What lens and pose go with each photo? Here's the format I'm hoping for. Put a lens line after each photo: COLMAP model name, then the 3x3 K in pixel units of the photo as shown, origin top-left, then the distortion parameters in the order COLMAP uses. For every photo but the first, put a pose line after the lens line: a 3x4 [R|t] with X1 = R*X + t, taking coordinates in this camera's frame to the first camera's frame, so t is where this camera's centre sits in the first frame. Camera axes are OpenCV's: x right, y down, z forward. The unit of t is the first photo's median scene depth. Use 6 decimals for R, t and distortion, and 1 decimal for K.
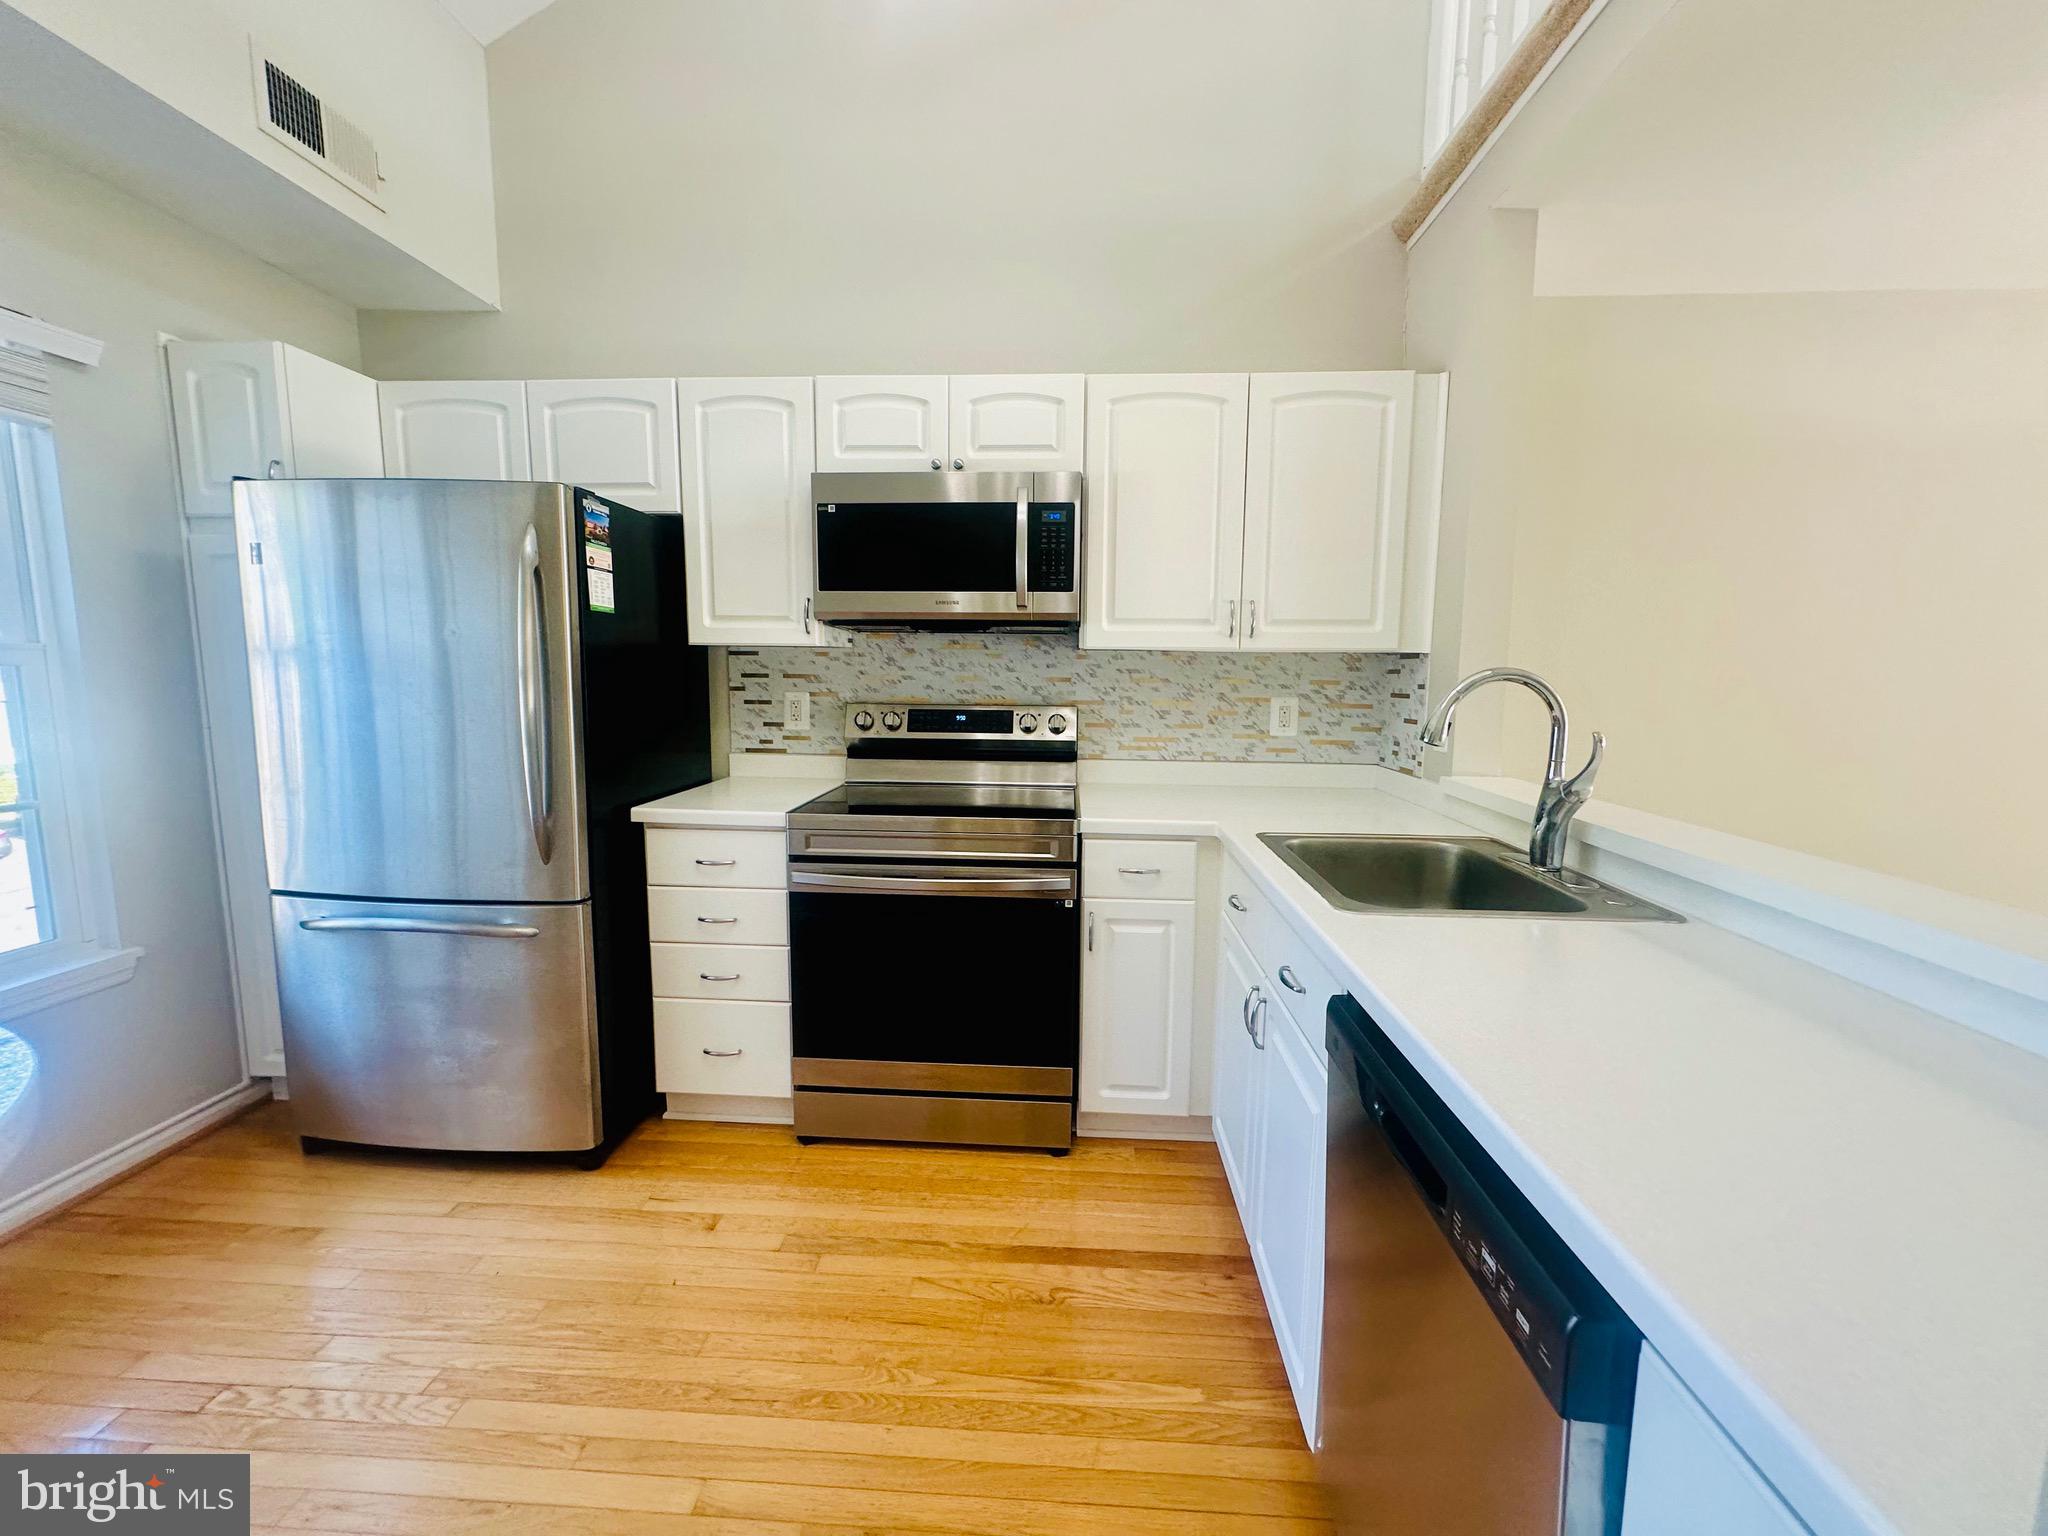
lens RADIAL K [[817.8, 0, 1025.1], [0, 817.8, 764.8], [0, 0, 1]] dist [-0.002623, 0.000791]
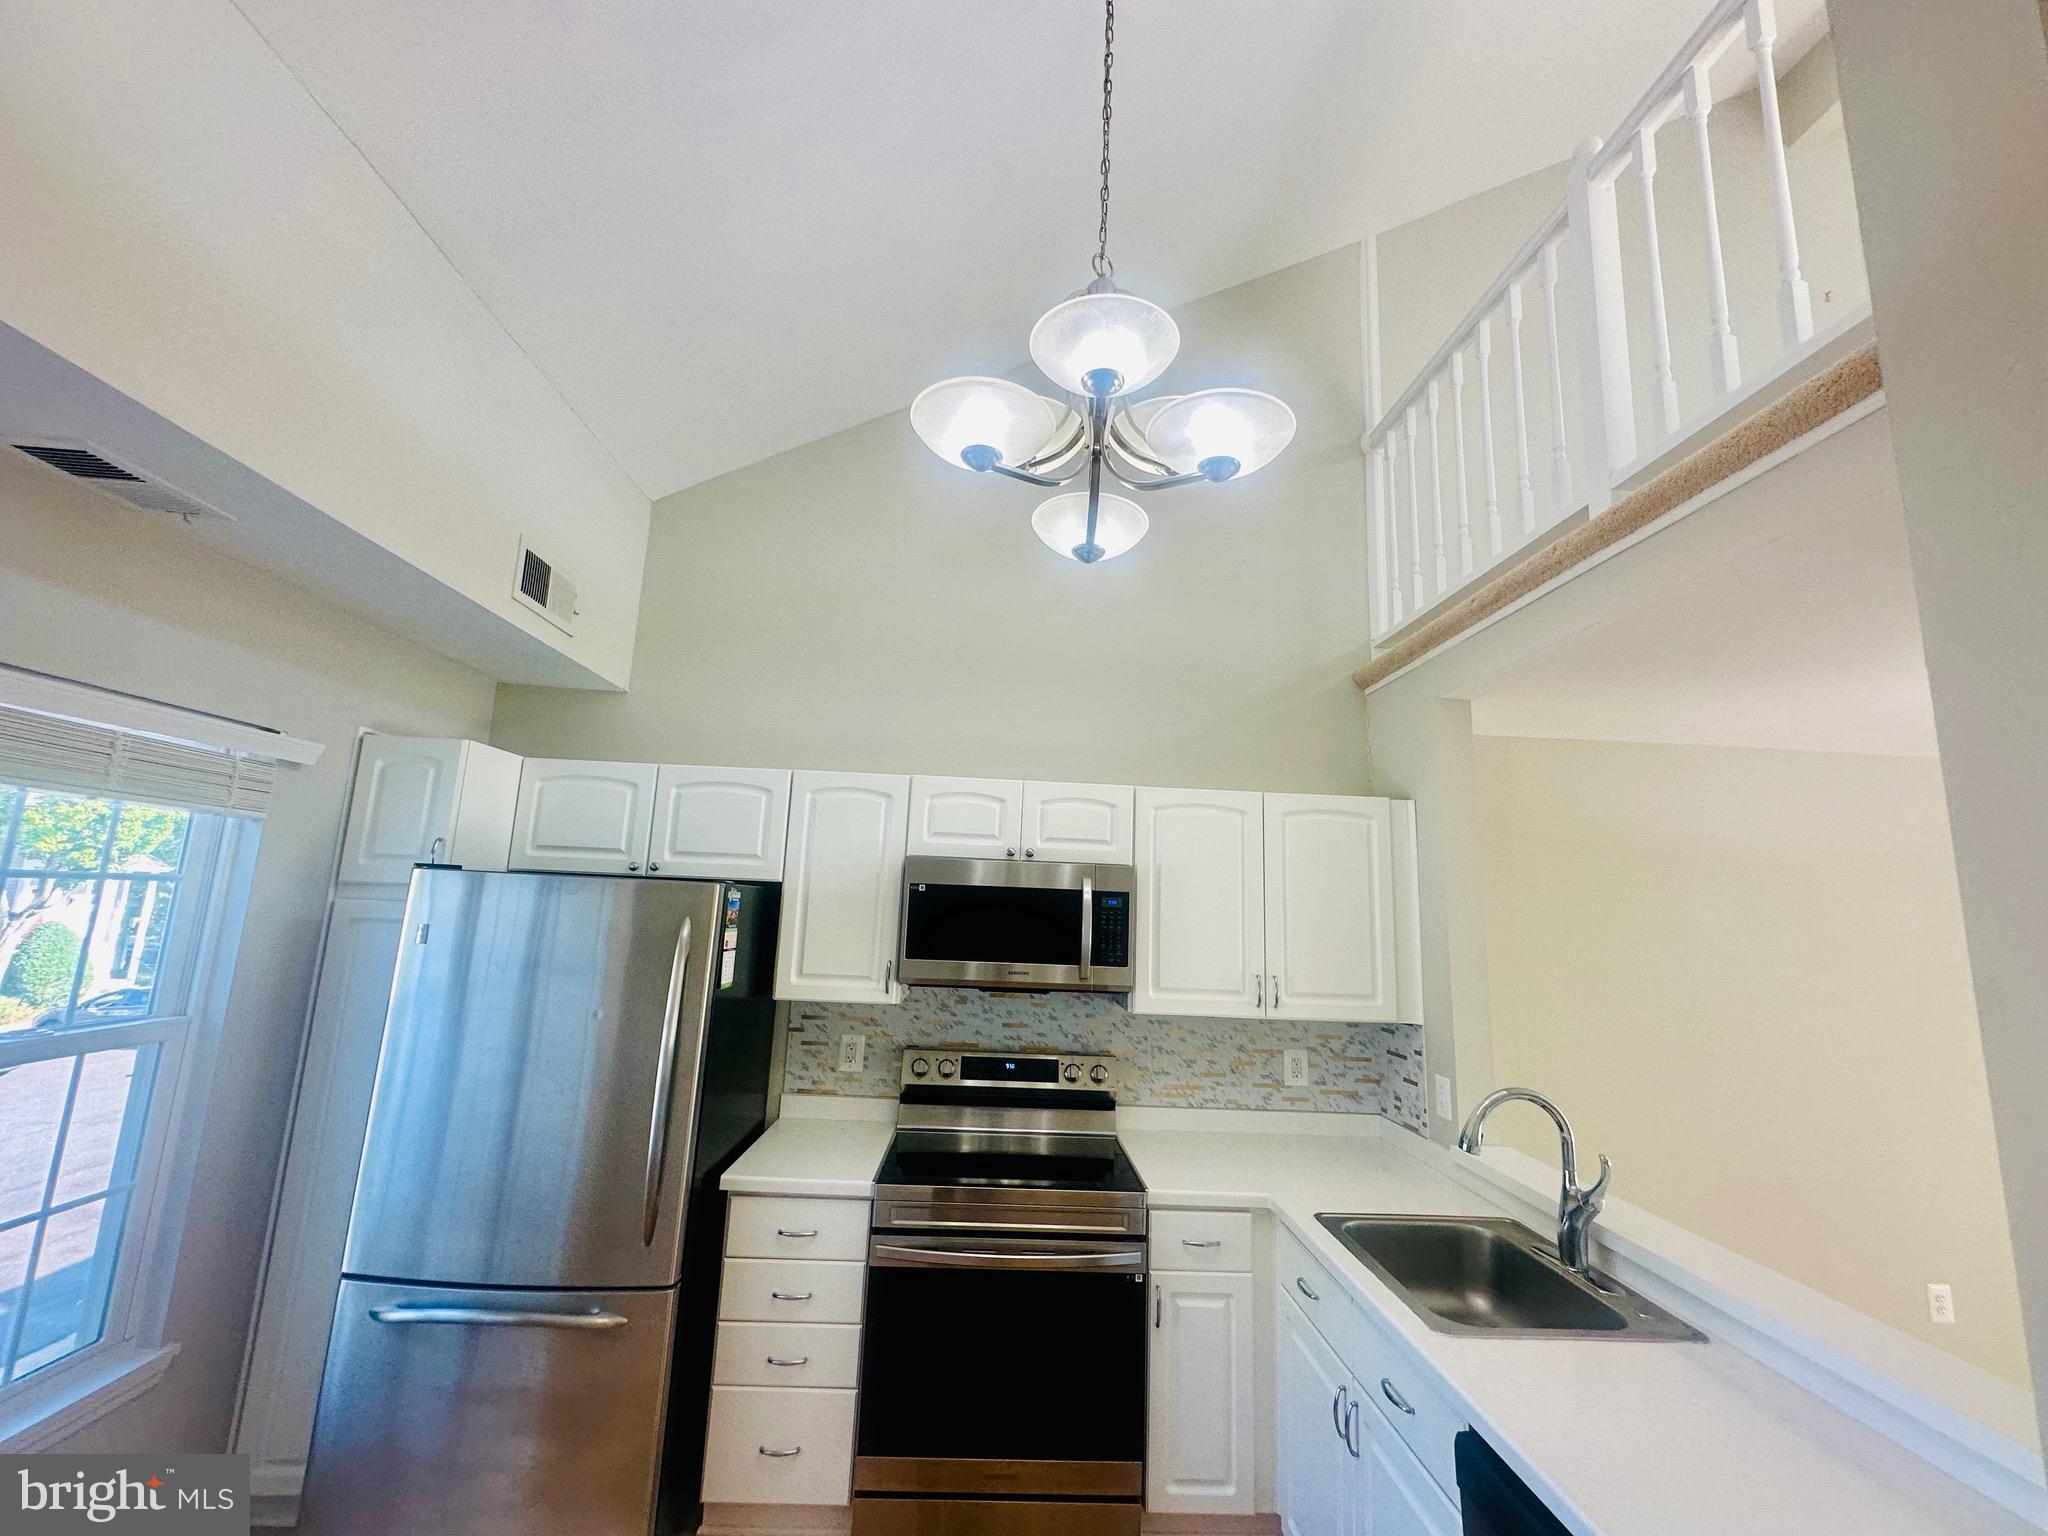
lens RADIAL K [[817.8, 0, 1025.1], [0, 817.8, 764.8], [0, 0, 1]] dist [-0.002623, 0.000791]
pose [[0.994424, 0.047920, 0.093940, -0.207916], [-0.019086, 0.957864, -0.286586, -0.149996], [-0.103715, 0.283195, 0.953438, -0.173270]]
